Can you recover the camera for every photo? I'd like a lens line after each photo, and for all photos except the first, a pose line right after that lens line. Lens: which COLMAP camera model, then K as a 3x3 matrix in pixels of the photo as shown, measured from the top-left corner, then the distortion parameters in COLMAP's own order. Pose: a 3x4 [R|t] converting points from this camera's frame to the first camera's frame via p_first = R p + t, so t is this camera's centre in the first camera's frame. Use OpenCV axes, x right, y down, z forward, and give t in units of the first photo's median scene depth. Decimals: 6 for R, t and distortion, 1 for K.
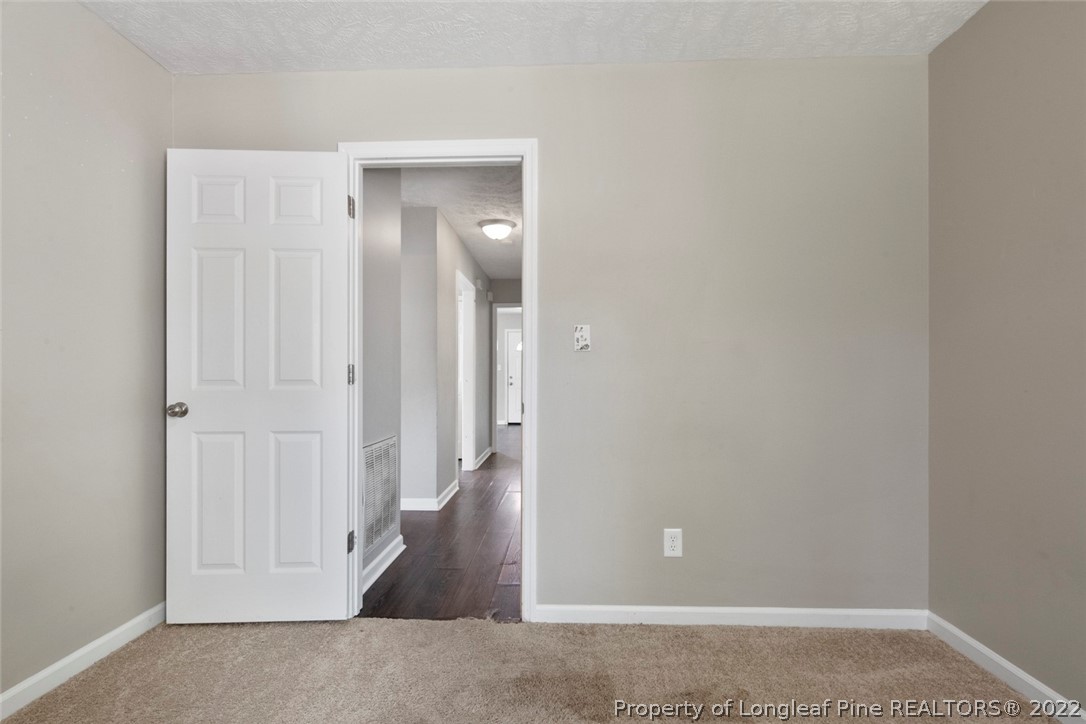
lens RADIAL K [[528.0, 0, 541.9], [0, 528.0, 371.2], [0, 0, 1]] dist [-0.001512, -0.000521]
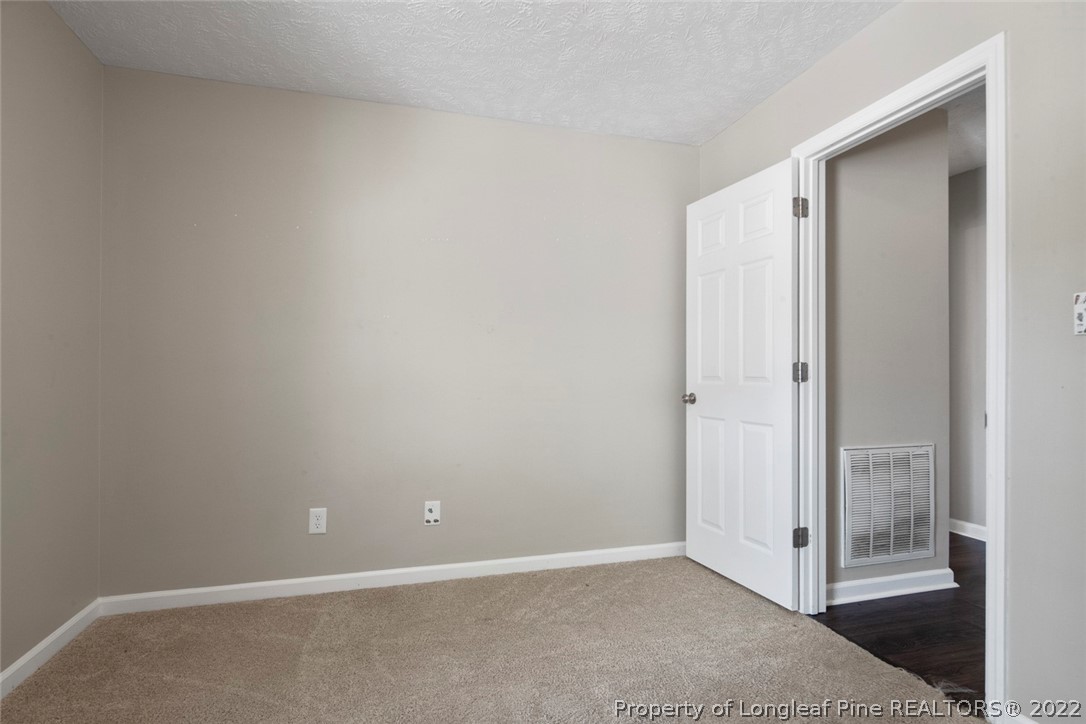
lens RADIAL K [[528.0, 0, 543.7], [0, 528.0, 363.1], [0, 0, 1]] dist [-0.001512, -0.000521]
pose [[0.325988, -0.015324, -0.945250, 0.449942], [0.005116, 0.999883, -0.014445, 0.000850], [0.945360, -0.000127, 0.326028, 0.207962]]
